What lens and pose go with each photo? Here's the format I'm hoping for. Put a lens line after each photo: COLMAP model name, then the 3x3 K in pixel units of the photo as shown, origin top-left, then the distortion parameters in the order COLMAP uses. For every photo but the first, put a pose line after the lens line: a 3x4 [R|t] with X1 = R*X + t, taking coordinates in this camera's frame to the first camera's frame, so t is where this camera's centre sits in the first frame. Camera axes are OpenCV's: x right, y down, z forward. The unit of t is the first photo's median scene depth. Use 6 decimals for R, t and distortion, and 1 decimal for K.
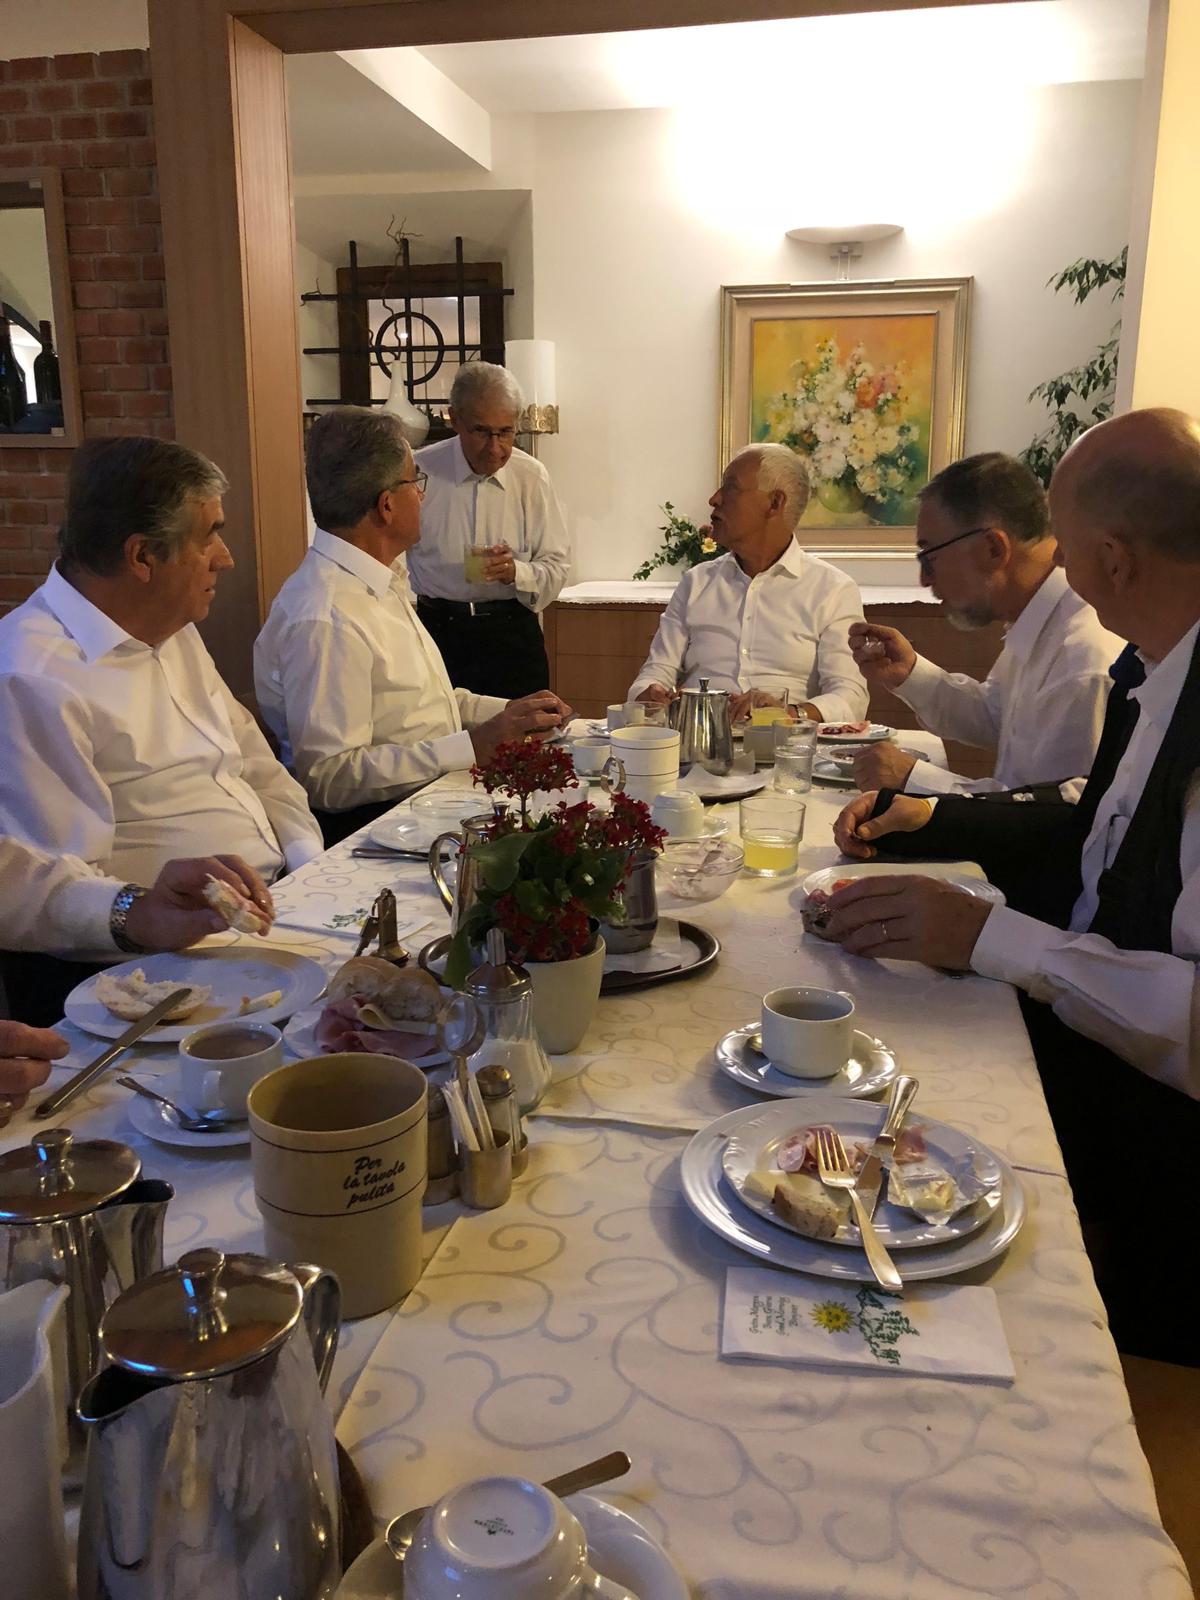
lens RADIAL K [[1337.2, 0, 600.3], [0, 1337.2, 797.8], [0, 0, 1]] dist [0.004433, -0.001268]
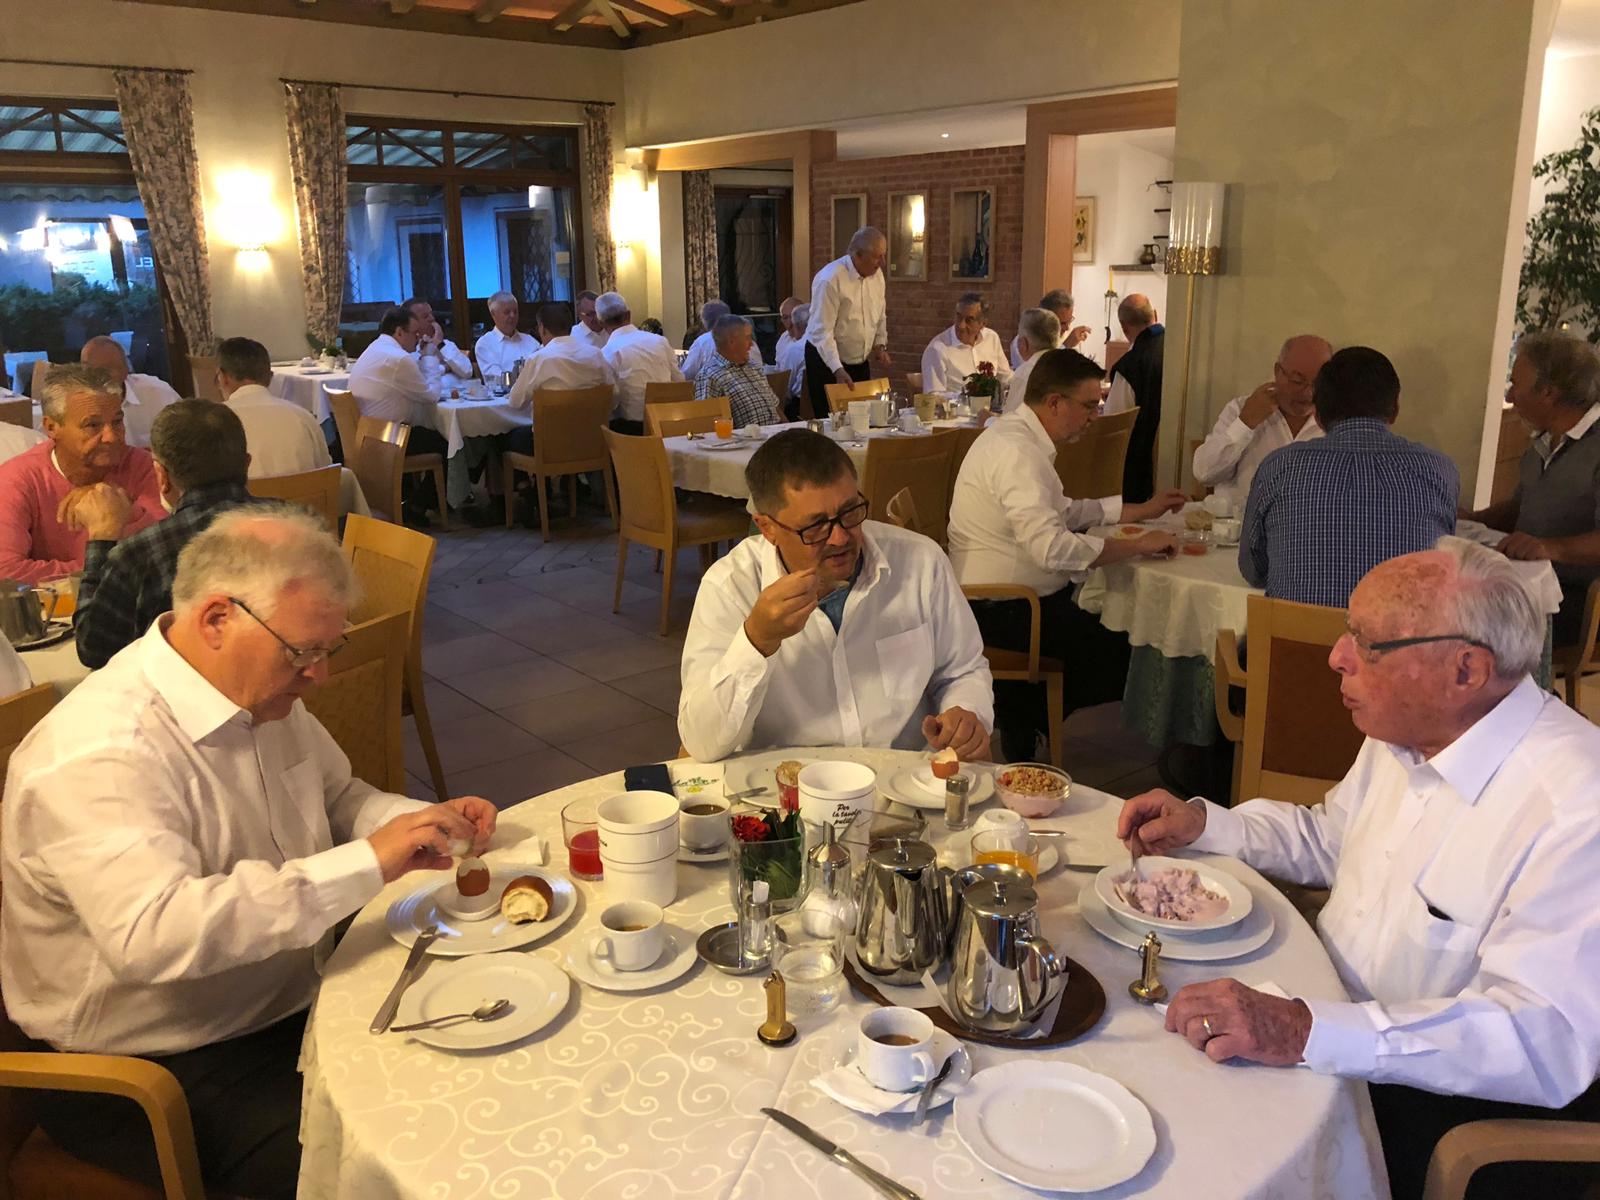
lens RADIAL K [[1337.2, 0, 800.7], [0, 1337.2, 602.1], [0, 0, 1]] dist [0.004433, -0.001268]
pose [[0.787859, 0.138287, -0.600129, 1.111328], [-0.134282, 0.989591, 0.051744, 0.320470], [0.601038, 0.039819, 0.798228, -1.502556]]
